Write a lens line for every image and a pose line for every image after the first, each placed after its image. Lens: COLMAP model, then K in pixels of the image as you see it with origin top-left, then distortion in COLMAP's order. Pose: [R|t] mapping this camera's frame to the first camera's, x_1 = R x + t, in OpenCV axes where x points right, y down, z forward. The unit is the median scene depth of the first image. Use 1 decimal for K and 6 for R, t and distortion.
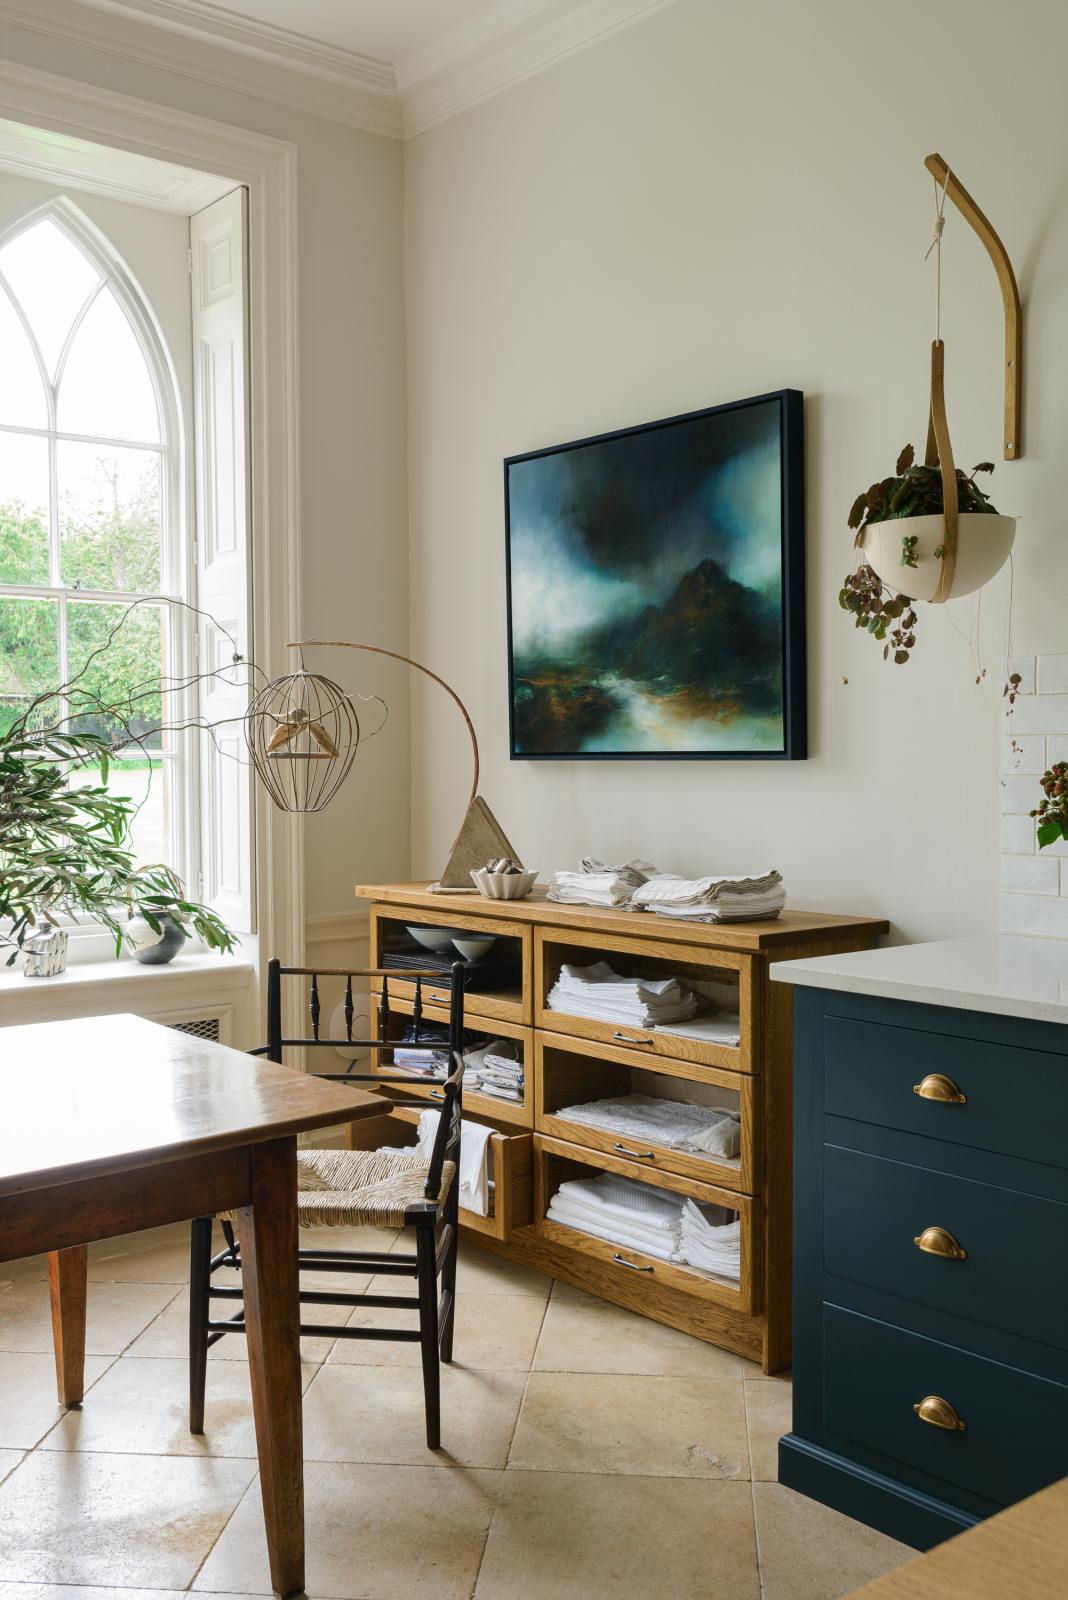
lens RADIAL K [[1492.1, 0, 564.5], [0, 1492.1, 812.8], [0, 0, 1]] dist [0.050152, -0.117572]
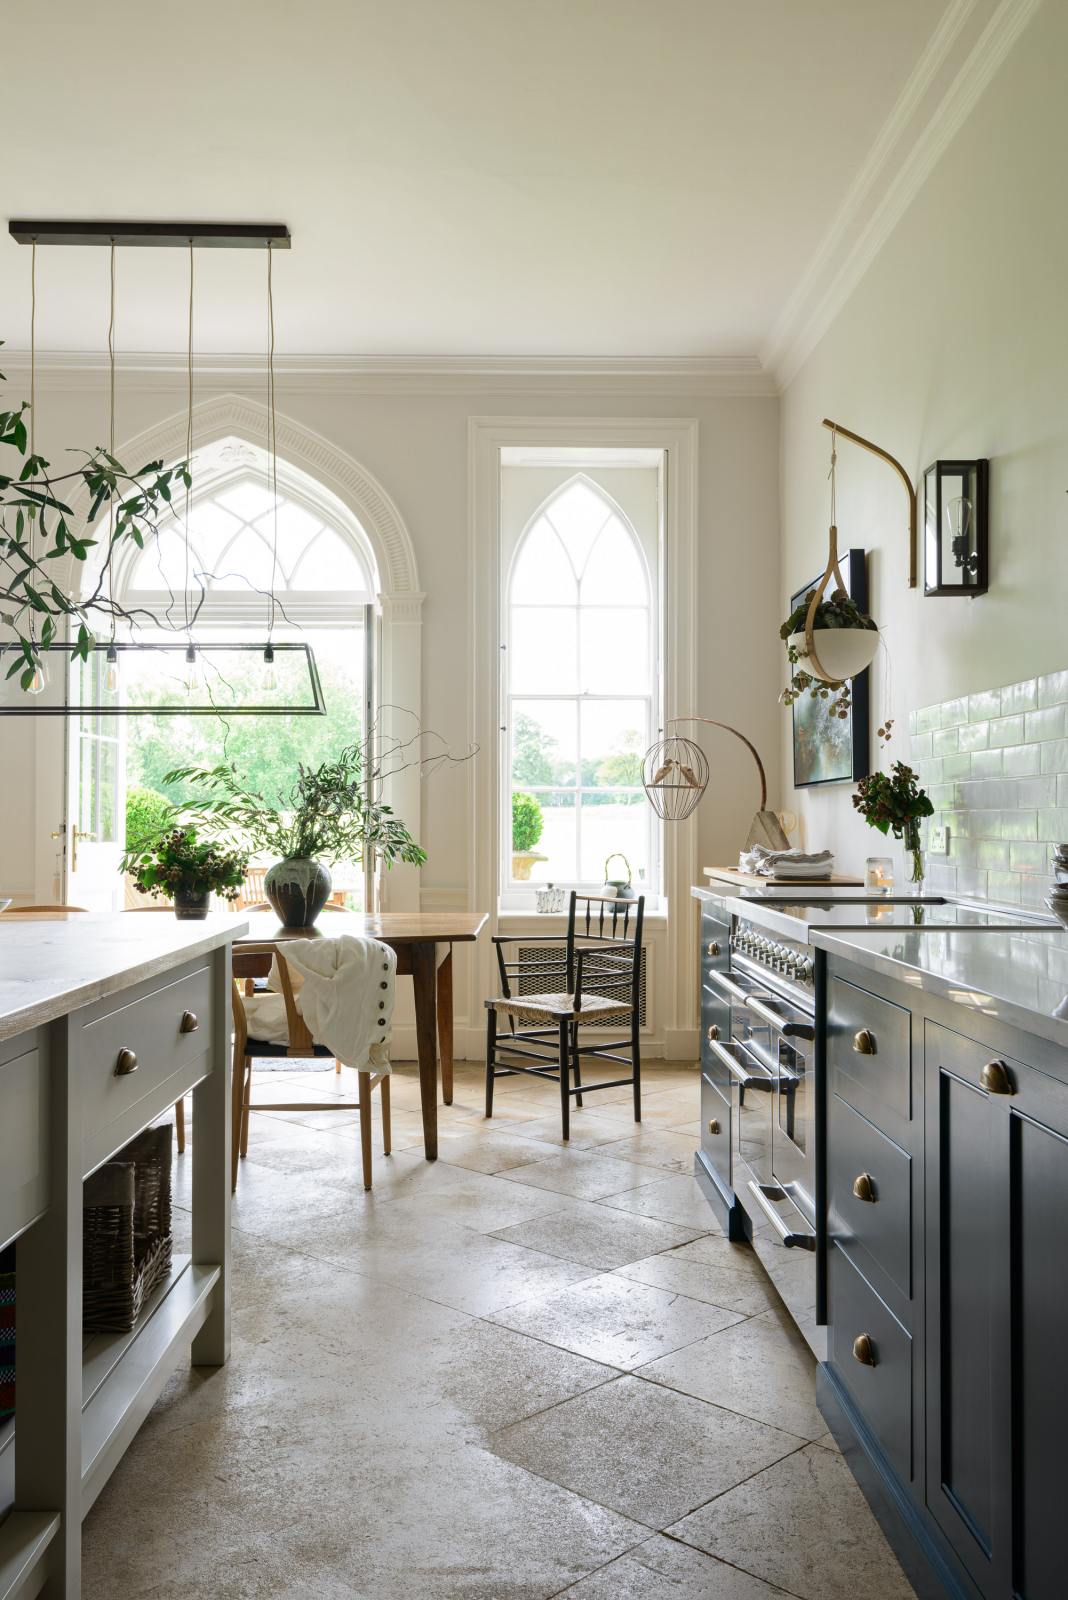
lens RADIAL K [[1492.1, 0, 564.5], [0, 1492.1, 812.8], [0, 0, 1]] dist [0.050152, -0.117572]
pose [[0.754141, 0.000947, -0.656712, 0.807163], [-0.036257, 0.998534, -0.040196, 0.060497], [0.655711, 0.054124, 0.753069, -0.318160]]
